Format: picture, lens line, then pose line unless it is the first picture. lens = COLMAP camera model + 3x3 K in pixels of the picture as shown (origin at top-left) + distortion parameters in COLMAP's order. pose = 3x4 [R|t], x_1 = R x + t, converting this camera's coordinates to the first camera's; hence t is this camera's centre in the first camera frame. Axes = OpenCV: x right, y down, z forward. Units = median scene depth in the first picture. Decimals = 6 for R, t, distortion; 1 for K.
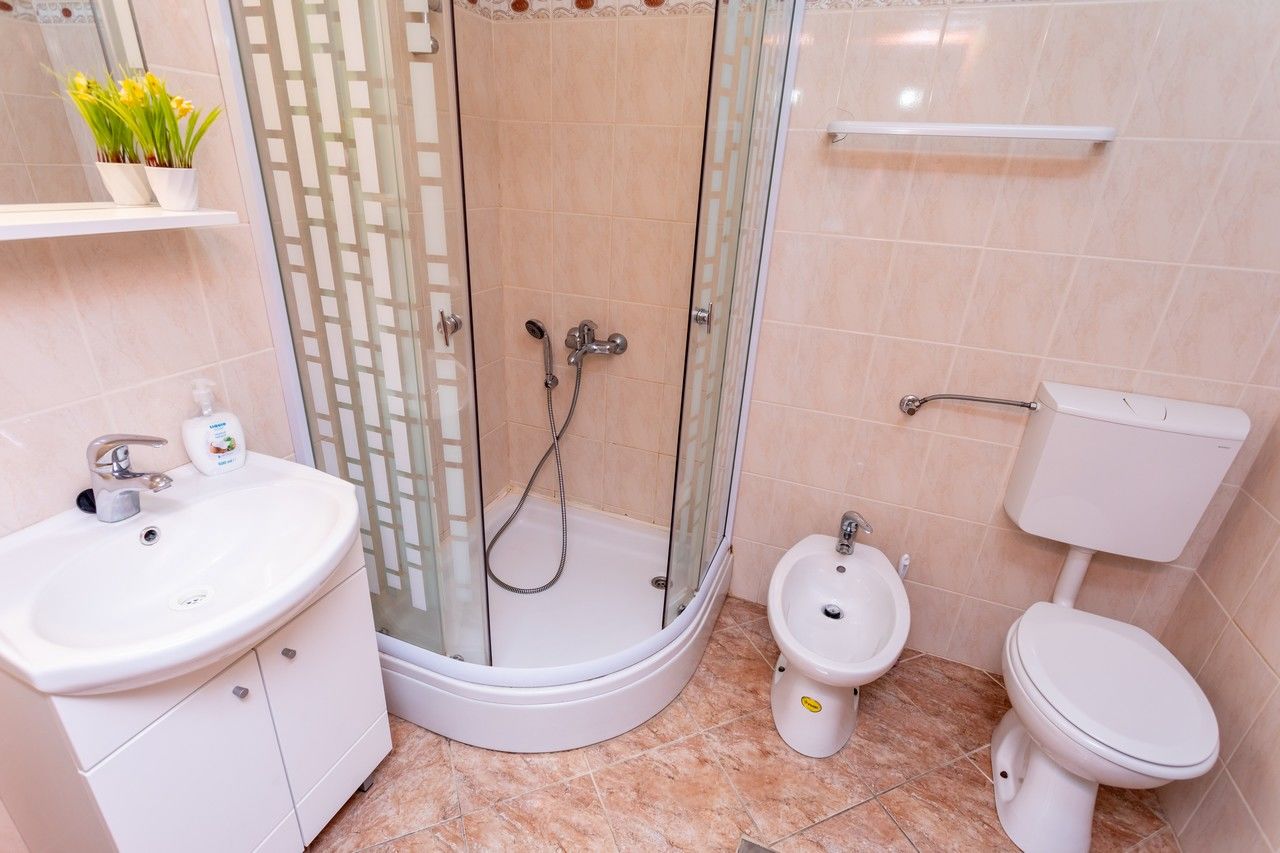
lens RADIAL K [[602.4, 0, 630.2], [0, 602.4, 434.3], [0, 0, 1]] dist [0.000218, 0.001317]
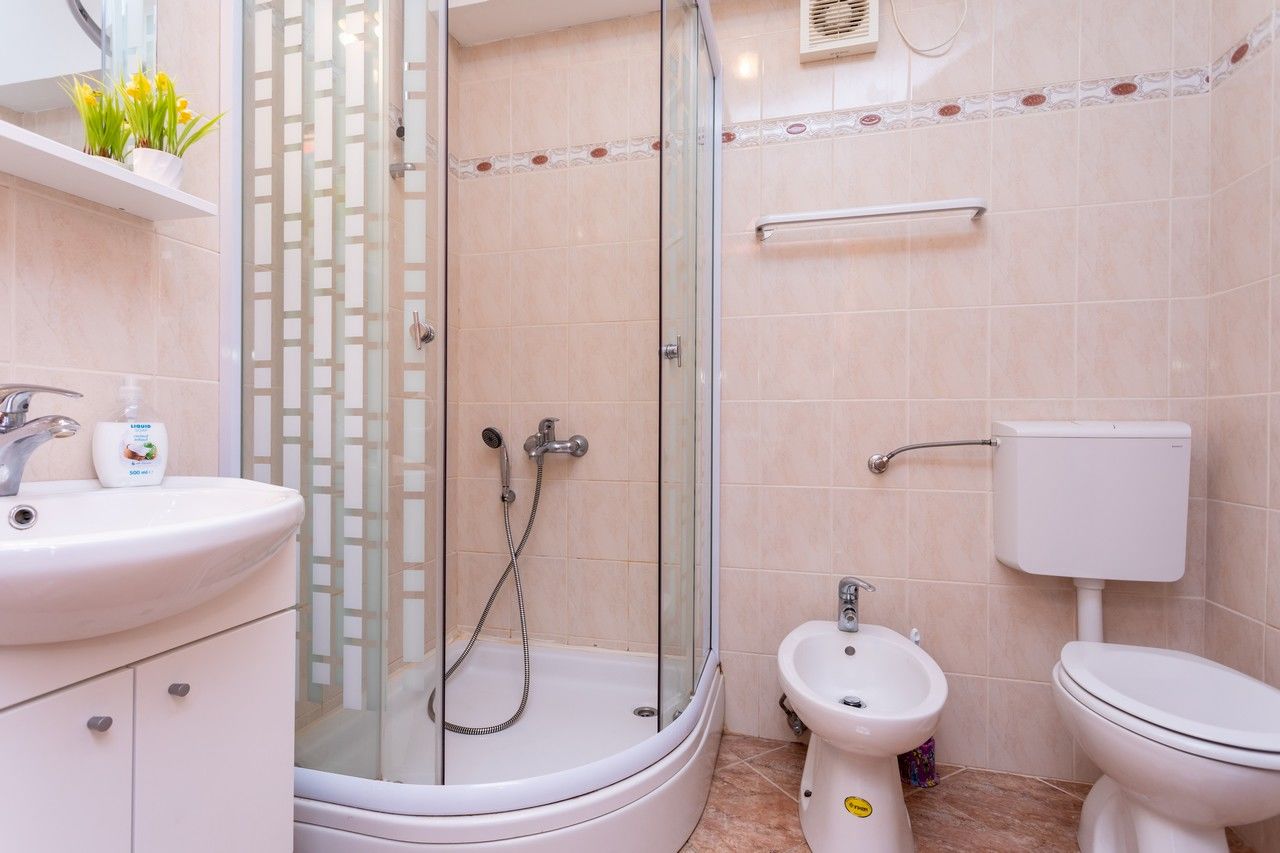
lens RADIAL K [[604.0, 0, 630.6], [0, 604.0, 432.4], [0, 0, 1]] dist [0.000612, -0.000530]
pose [[0.991586, -0.043301, 0.121996, -0.064385], [0.088646, 0.913900, -0.396143, 0.264003], [-0.094339, 0.403624, 0.910048, 0.101956]]
